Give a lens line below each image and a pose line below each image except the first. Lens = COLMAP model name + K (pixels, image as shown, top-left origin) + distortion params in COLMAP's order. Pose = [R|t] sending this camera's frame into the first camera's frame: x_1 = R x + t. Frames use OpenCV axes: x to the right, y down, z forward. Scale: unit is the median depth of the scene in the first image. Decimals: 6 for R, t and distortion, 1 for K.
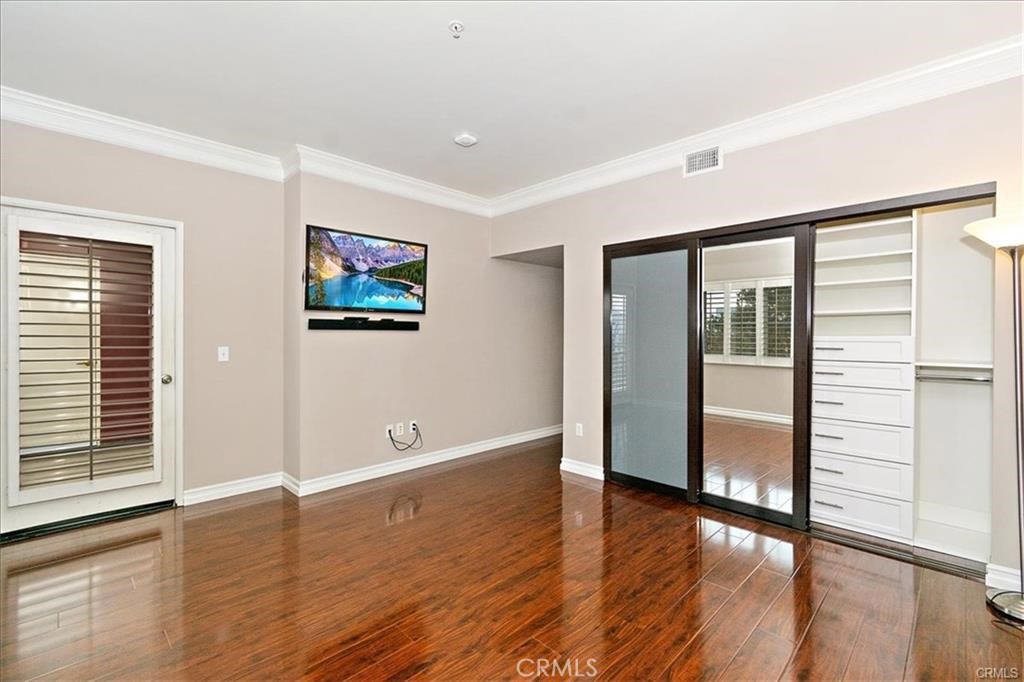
lens RADIAL K [[451.3, 0, 512.8], [0, 451.3, 337.6], [0, 0, 1]] dist [-0.001715, -0.000085]
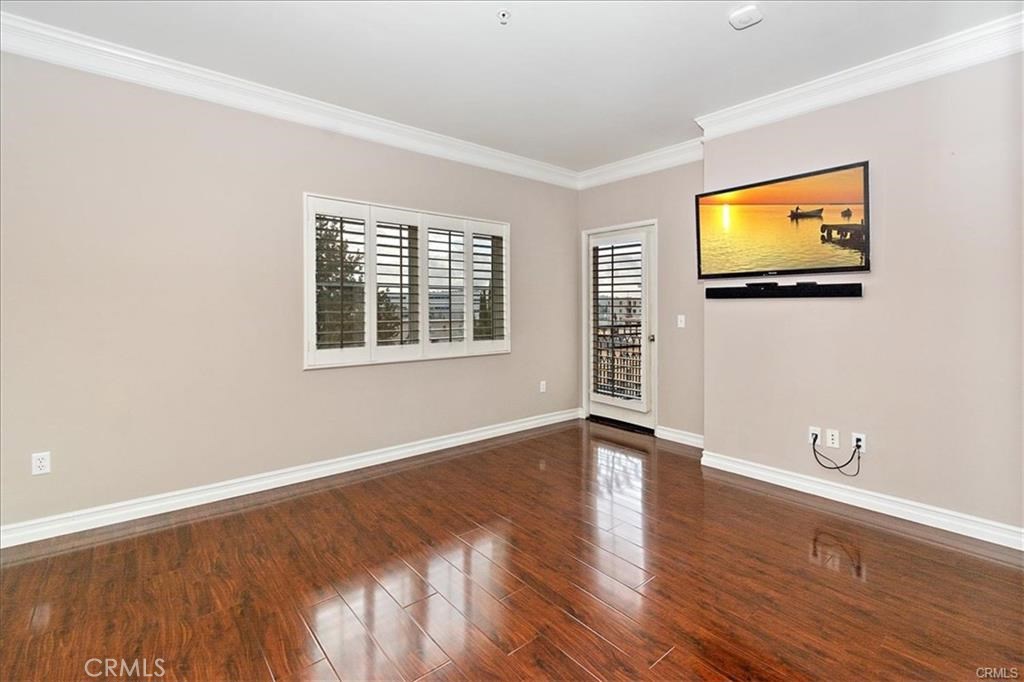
lens RADIAL K [[451.3, 0, 518.5], [0, 451.3, 307.8], [0, 0, 1]] dist [-0.001715, -0.000085]
pose [[-0.071143, -0.000093, -0.997466, 0.533423], [-0.003838, 0.999993, 0.000181, 0.002568], [0.997459, 0.003841, -0.071142, 0.623226]]
